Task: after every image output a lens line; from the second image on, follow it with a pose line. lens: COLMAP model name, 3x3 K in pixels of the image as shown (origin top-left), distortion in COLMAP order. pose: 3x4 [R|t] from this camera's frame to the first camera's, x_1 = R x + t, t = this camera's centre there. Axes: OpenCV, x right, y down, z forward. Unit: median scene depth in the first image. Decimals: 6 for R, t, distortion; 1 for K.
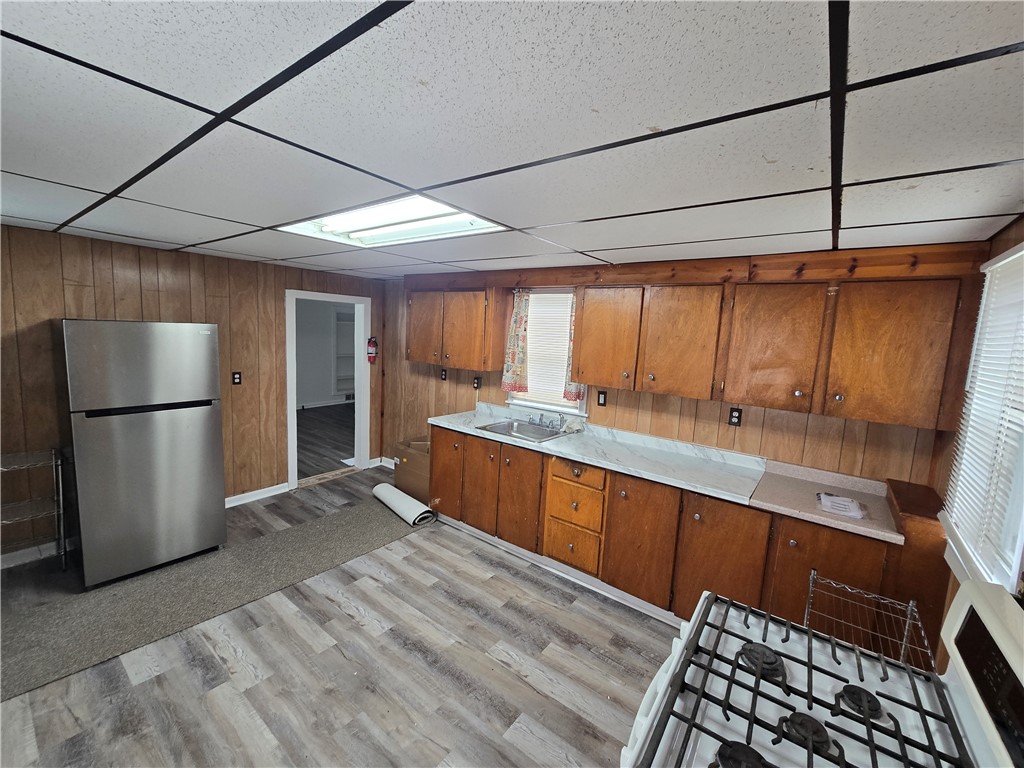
lens RADIAL K [[419.9, 0, 515.6], [0, 419.9, 380.0], [0, 0, 1]] dist [-0.002864, 0.000193]
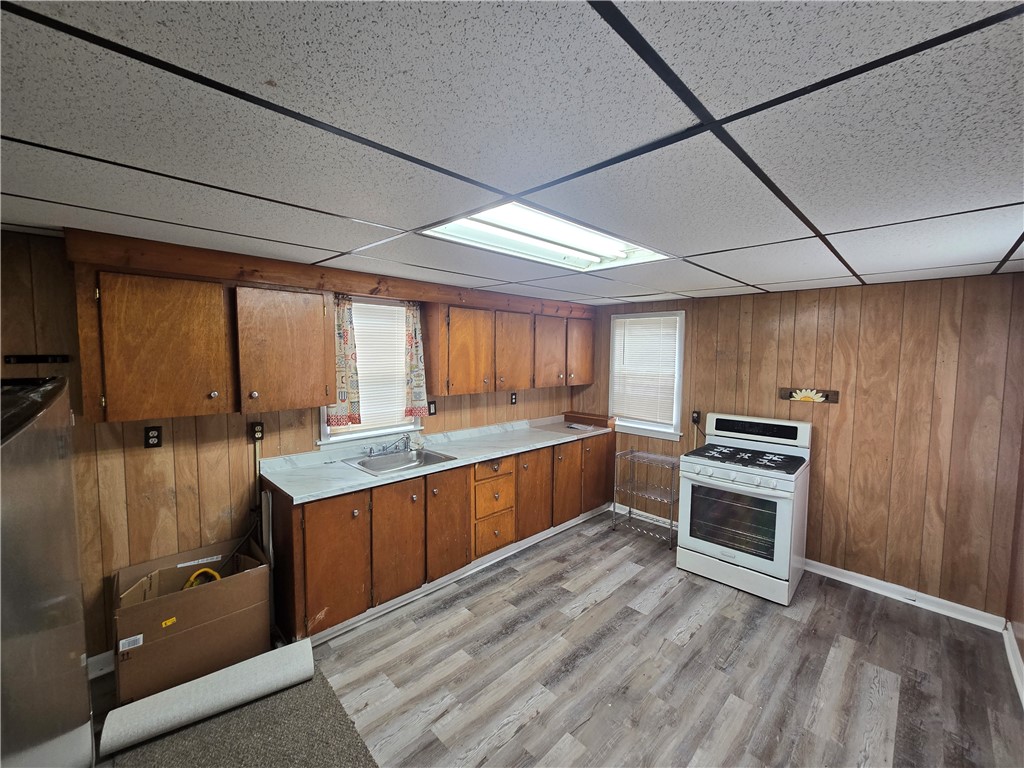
lens RADIAL K [[419.9, 0, 517.2], [0, 419.9, 382.9], [0, 0, 1]] dist [-0.002864, 0.000193]
pose [[0.133145, -0.125206, 0.983156, -0.974696], [0.109955, 0.987731, 0.110898, -0.137668], [-0.984978, 0.093337, 0.145278, 0.757909]]
